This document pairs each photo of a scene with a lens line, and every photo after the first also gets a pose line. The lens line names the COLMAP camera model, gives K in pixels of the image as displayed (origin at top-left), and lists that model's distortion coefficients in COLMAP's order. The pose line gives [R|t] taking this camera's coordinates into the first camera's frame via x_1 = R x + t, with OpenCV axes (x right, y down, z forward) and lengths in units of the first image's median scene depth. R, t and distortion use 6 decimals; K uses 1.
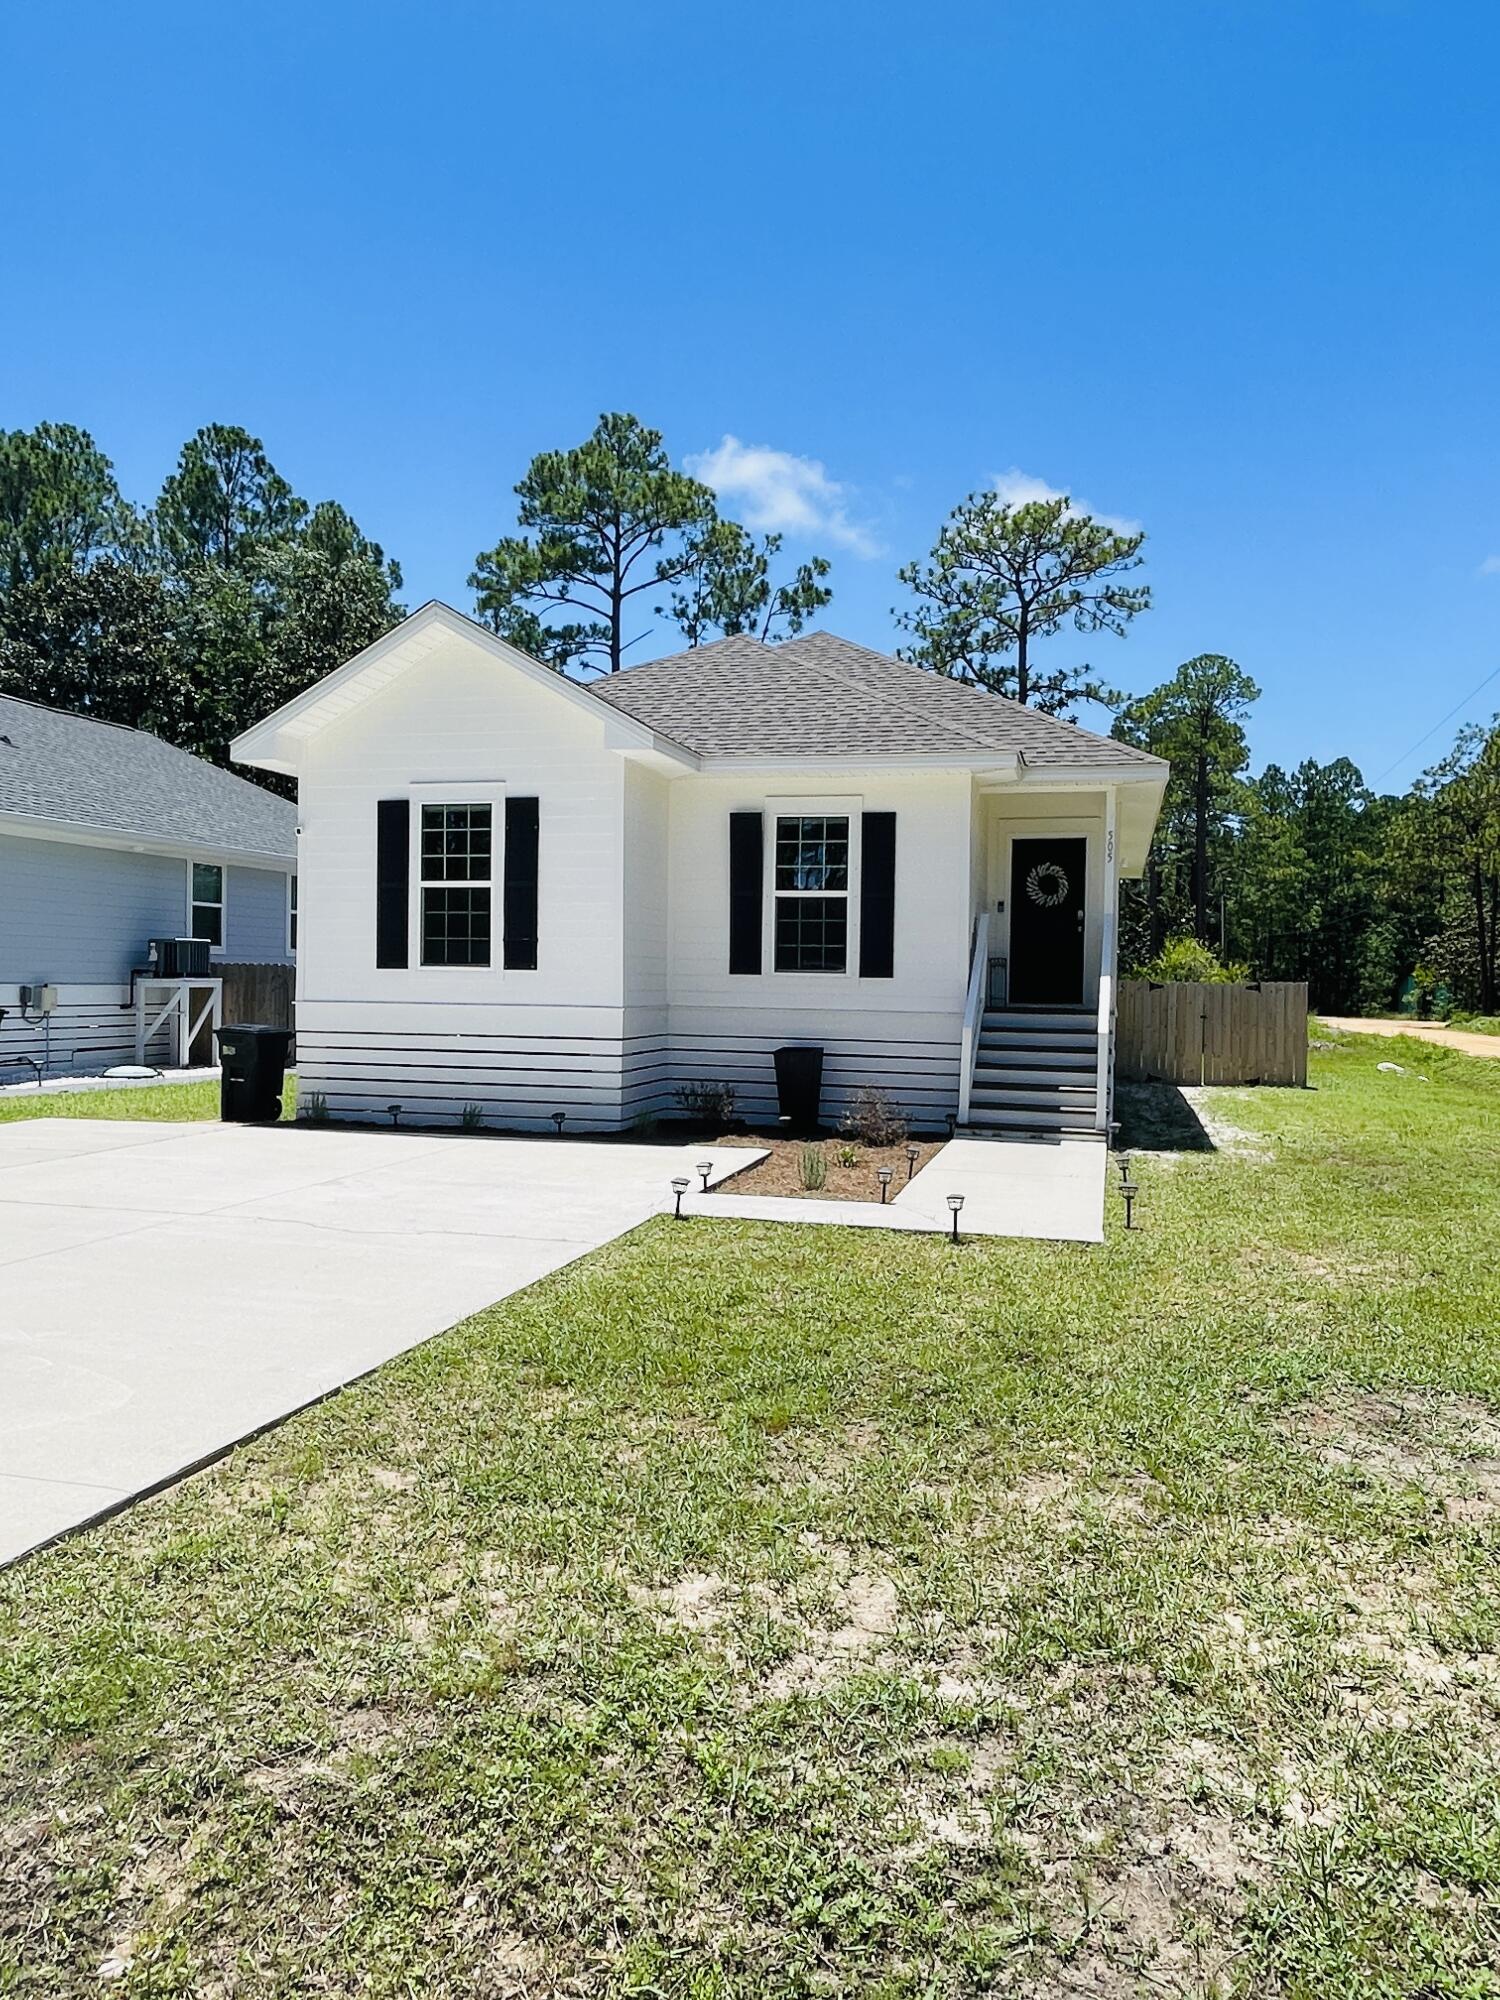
lens RADIAL K [[1368.0, 0, 762.4], [0, 1368.0, 998.8], [0, 0, 1]] dist [0.052541, -0.132715]
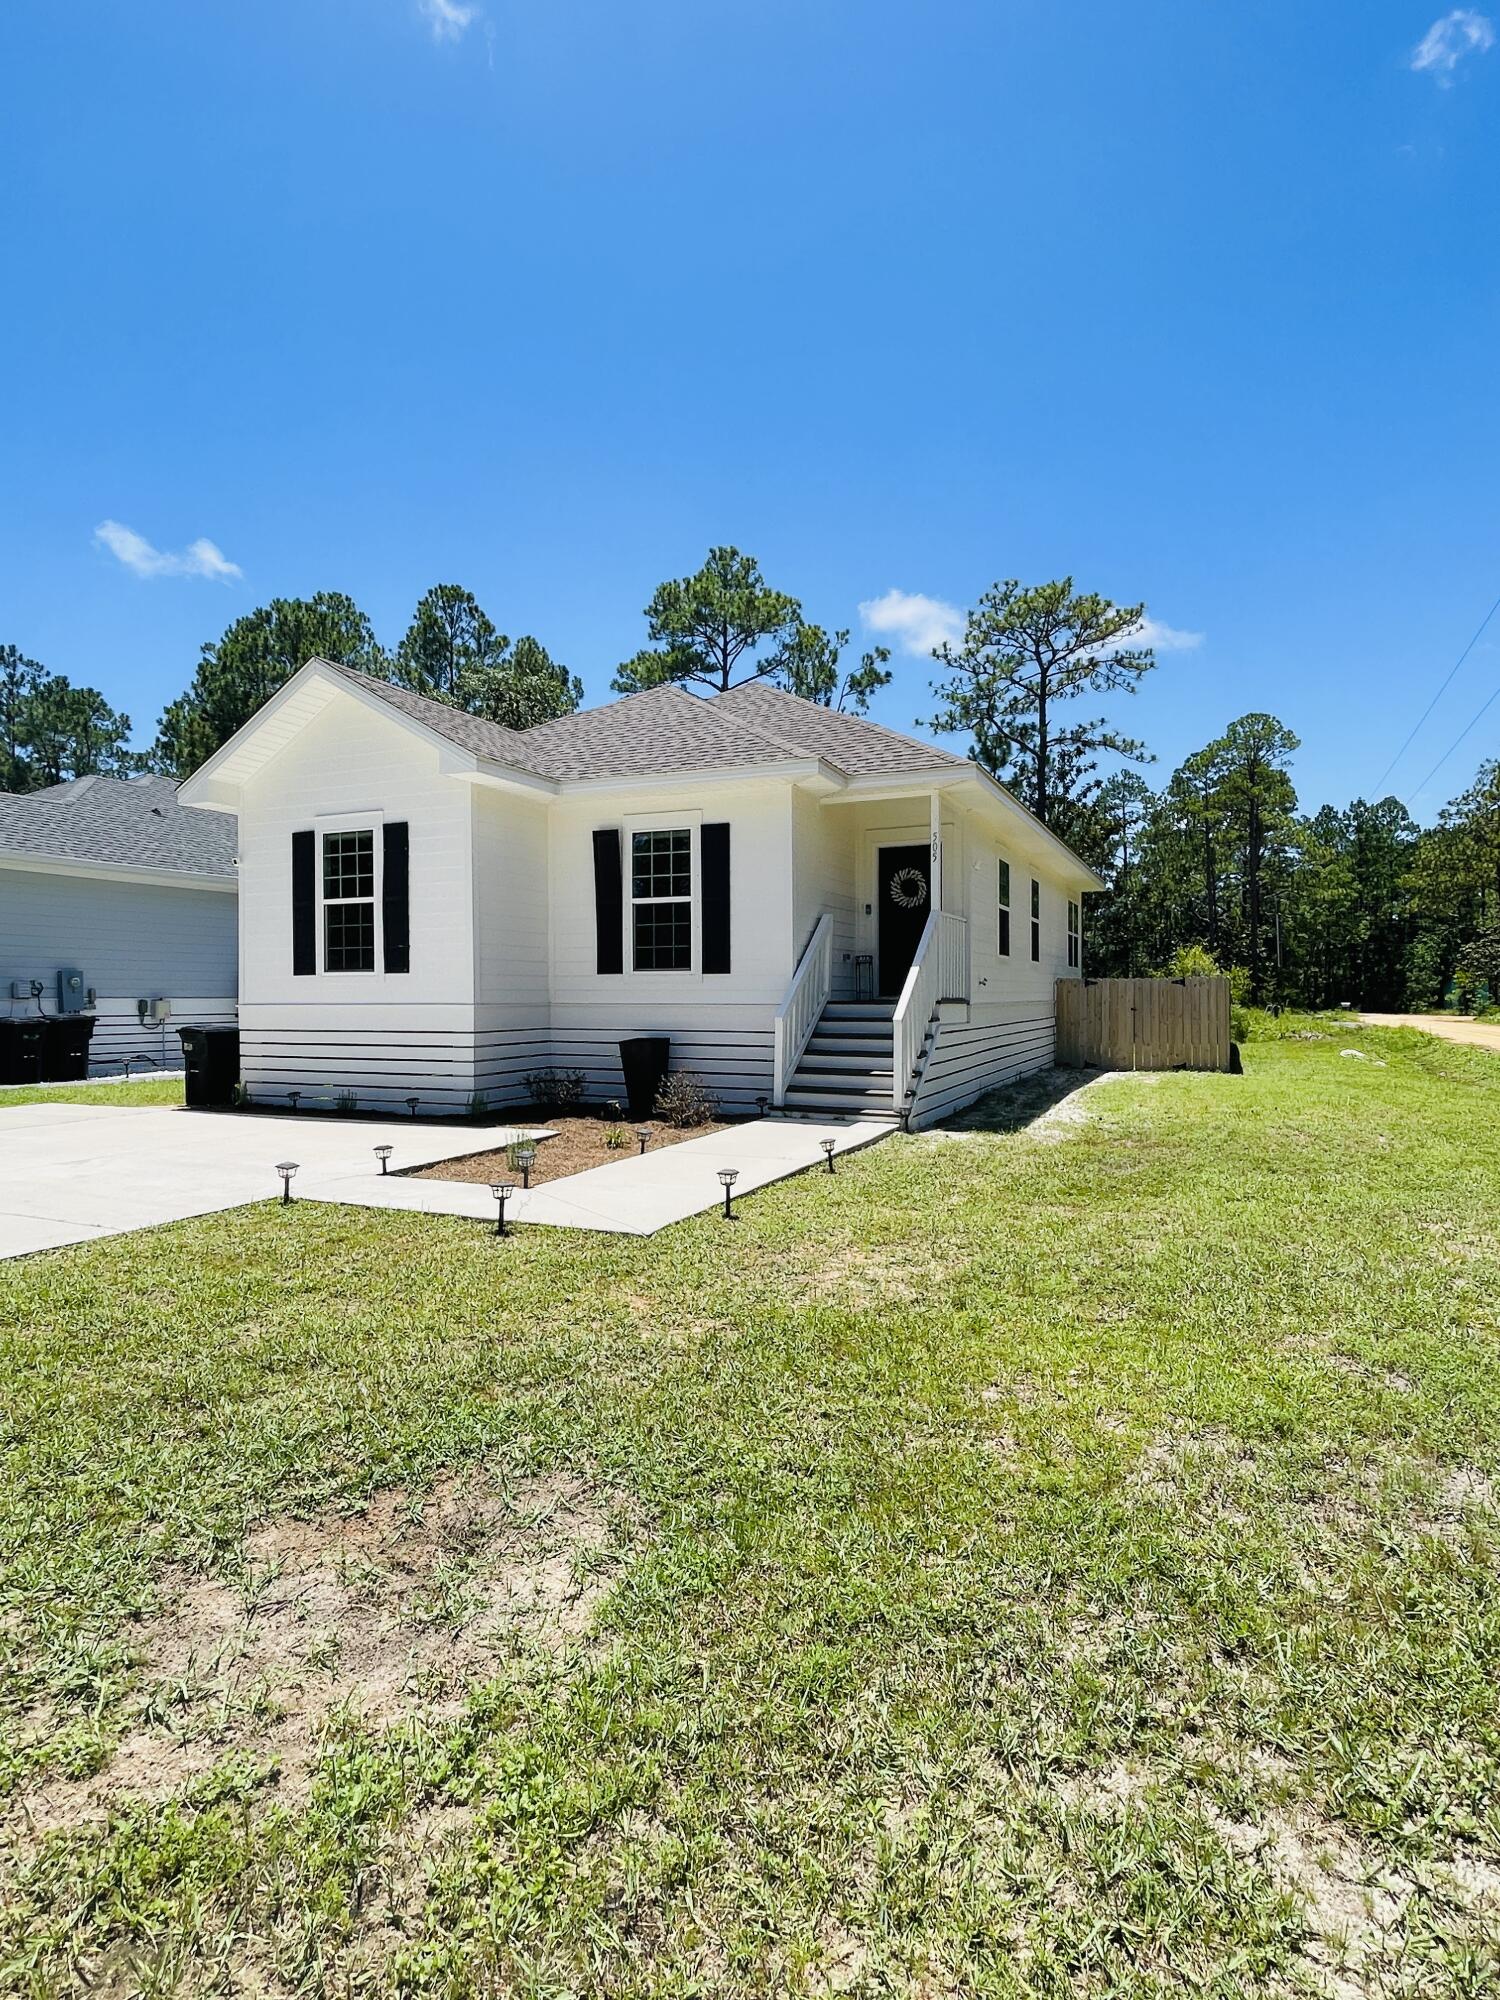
lens RADIAL K [[1043.3, 0, 758.9], [0, 1043.3, 1002.4], [0, 0, 1]] dist [0.025574, -0.045592]
pose [[0.986823, -0.018713, -0.160716, 0.157893], [0.017524, 0.999808, -0.008817, 0.009706], [0.160850, 0.005884, 0.986961, 0.111946]]
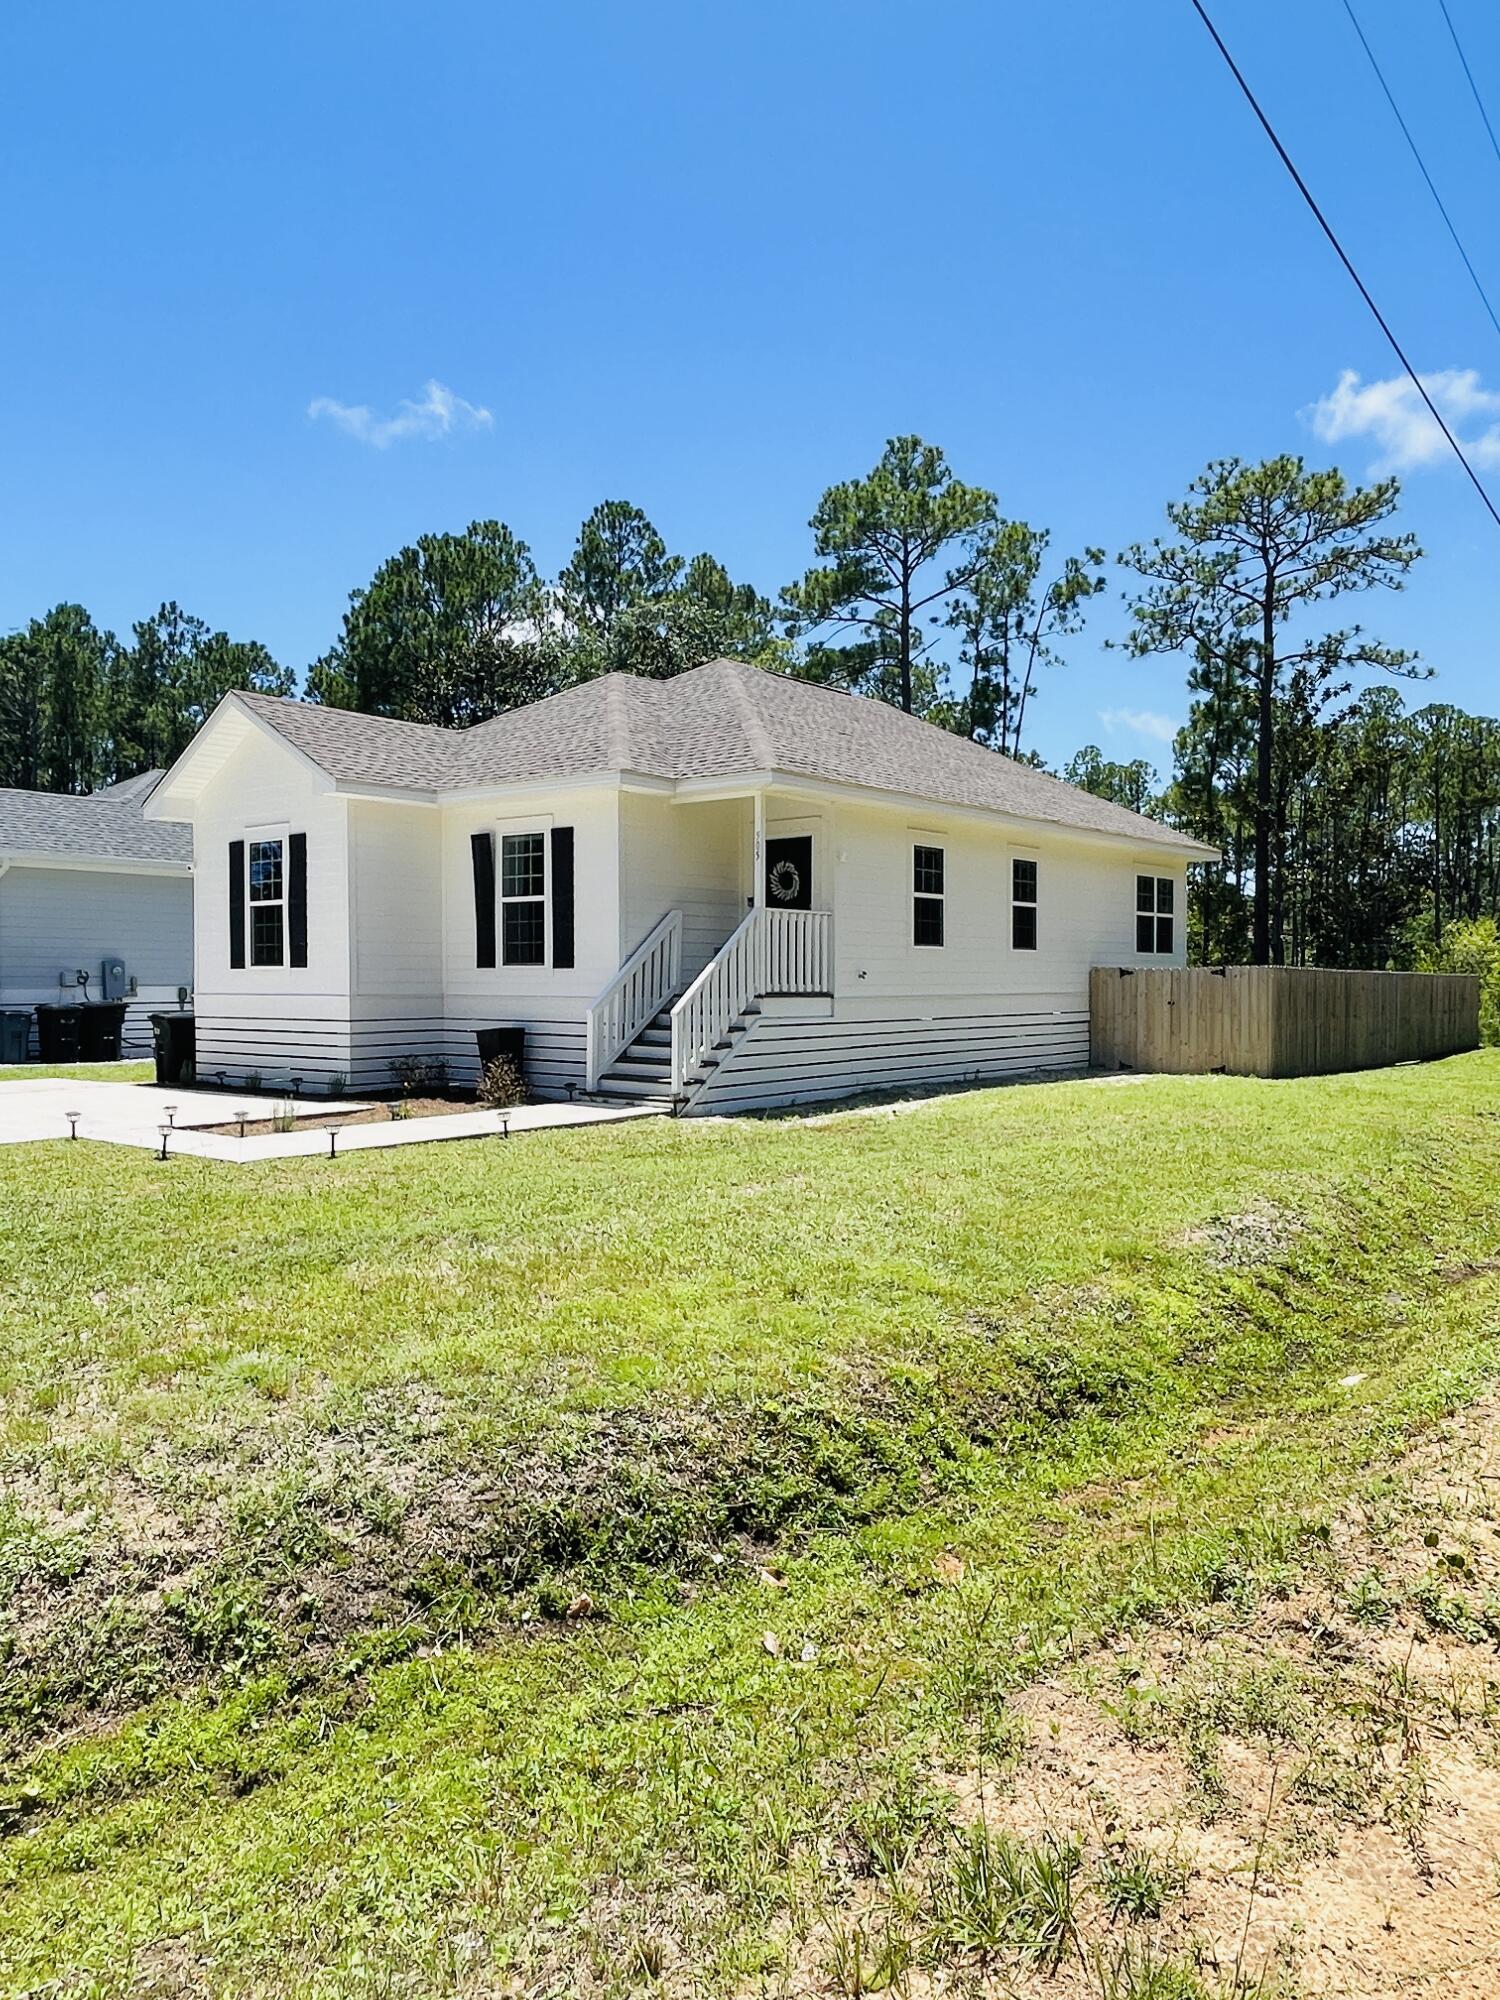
lens RADIAL K [[1368.0, 0, 762.4], [0, 1368.0, 998.8], [0, 0, 1]] dist [0.052541, -0.132715]
pose [[0.915927, -0.011177, -0.401189, 0.446660], [0.010743, 0.999937, -0.003331, 0.010322], [0.401201, -0.001259, 0.915989, -0.005344]]
